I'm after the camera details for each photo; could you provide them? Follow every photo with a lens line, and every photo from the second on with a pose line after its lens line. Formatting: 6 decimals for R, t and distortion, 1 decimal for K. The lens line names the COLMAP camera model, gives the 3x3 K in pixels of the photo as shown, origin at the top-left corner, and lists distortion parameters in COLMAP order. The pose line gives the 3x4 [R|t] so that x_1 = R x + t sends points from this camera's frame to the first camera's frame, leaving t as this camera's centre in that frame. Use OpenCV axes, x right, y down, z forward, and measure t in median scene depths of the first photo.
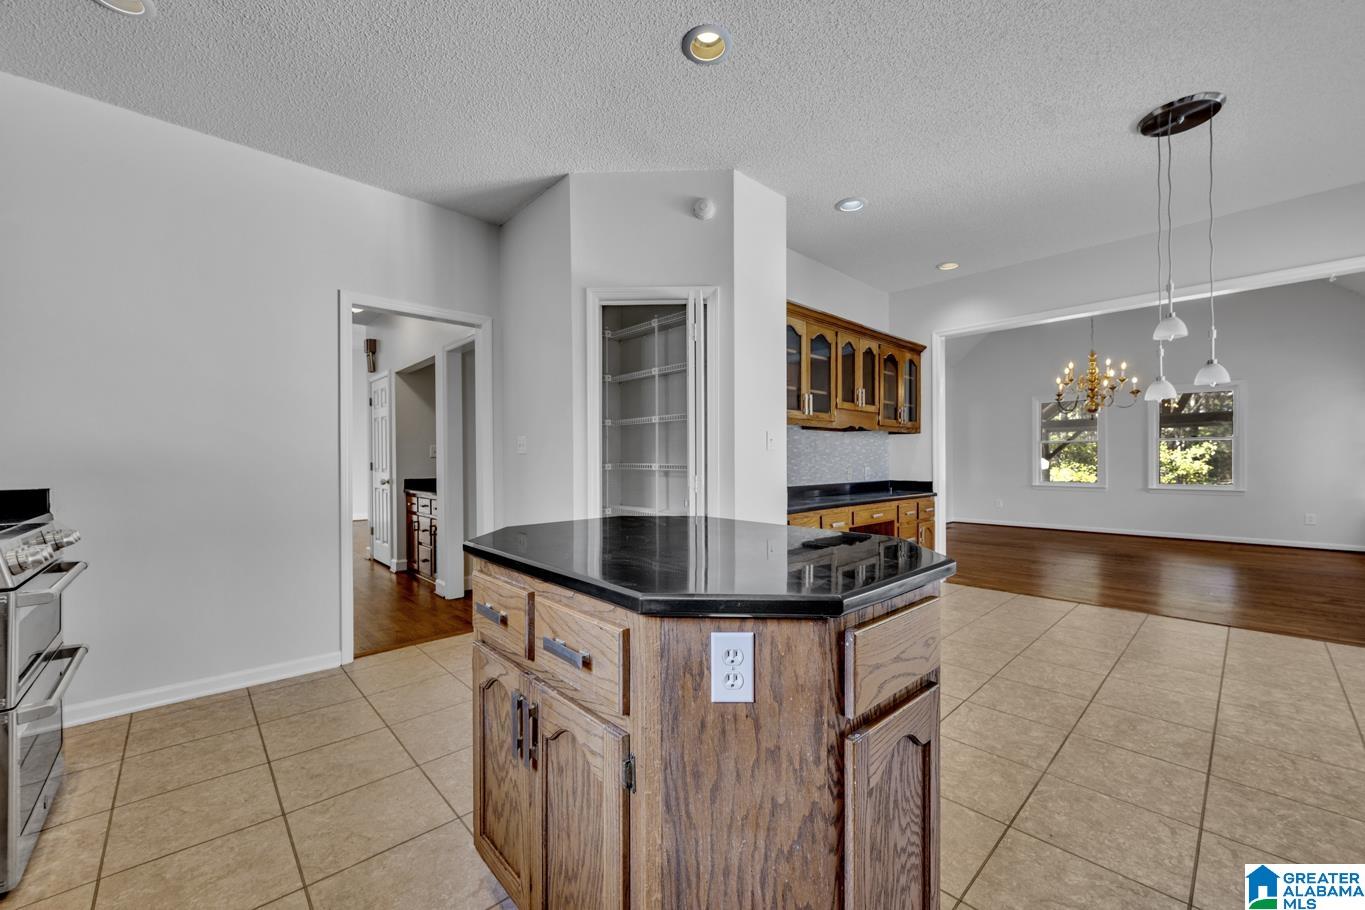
lens RADIAL K [[540.3, 0, 671.8], [0, 540.3, 461.7], [0, 0, 1]] dist [-0.002618, 0.000508]
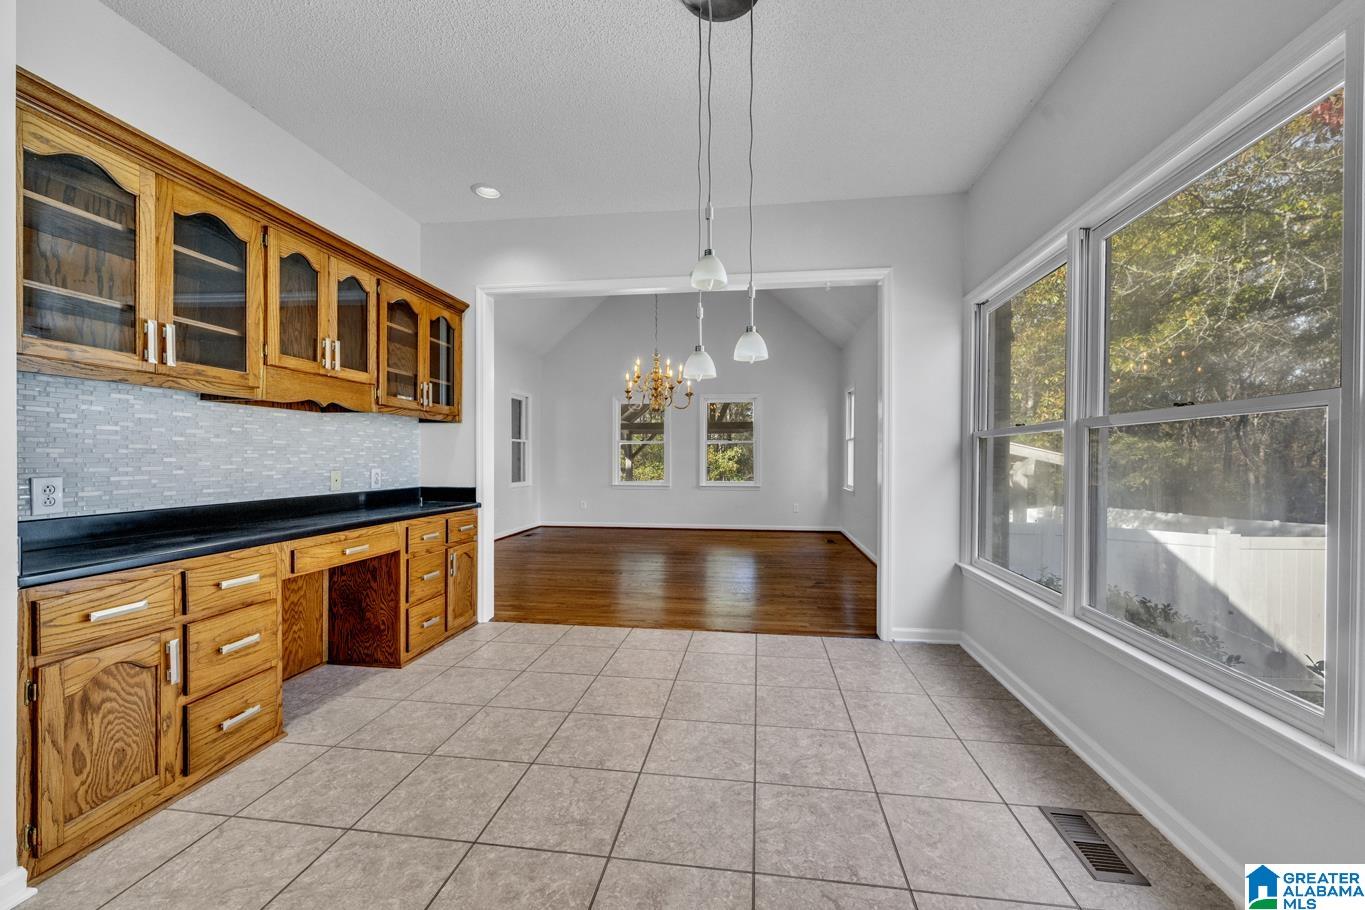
lens RADIAL K [[540.3, 0, 680.9], [0, 540.3, 457.7], [0, 0, 1]] dist [-0.002618, 0.000508]
pose [[0.776922, 0.008059, 0.629545, 0.247283], [-0.005252, 0.999966, -0.006318, -0.001847], [-0.629575, 0.001602, 0.776938, 0.259422]]
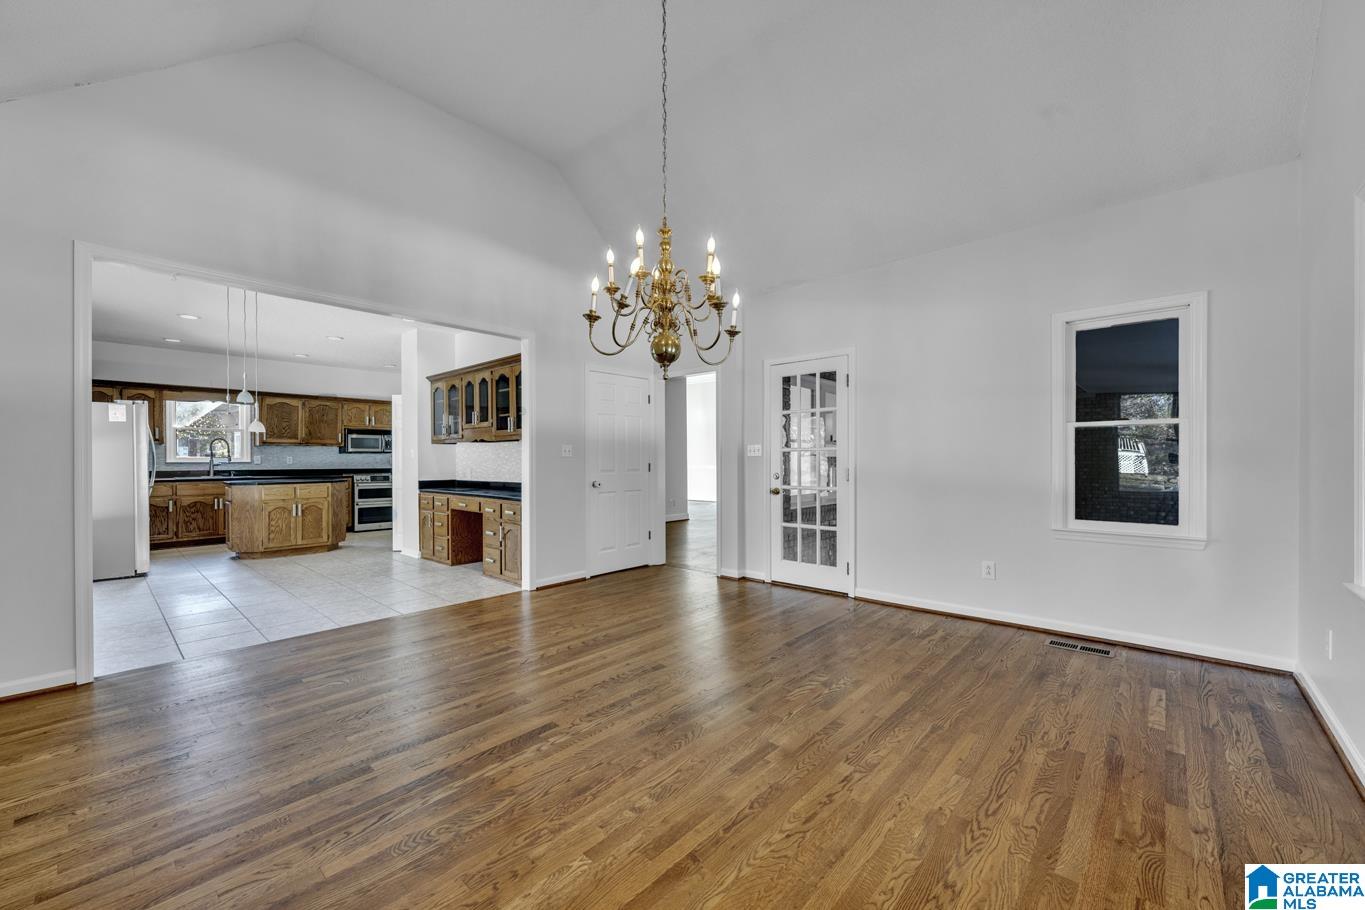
lens RADIAL K [[540.3, 0, 682.5], [0, 540.3, 459.9], [0, 0, 1]] dist [-0.002618, 0.000508]
pose [[0.081852, 0.004190, -0.996636, 1.568738], [-0.001503, 0.999991, 0.004080, -0.018476], [0.996643, 0.001164, 0.081857, 1.260946]]
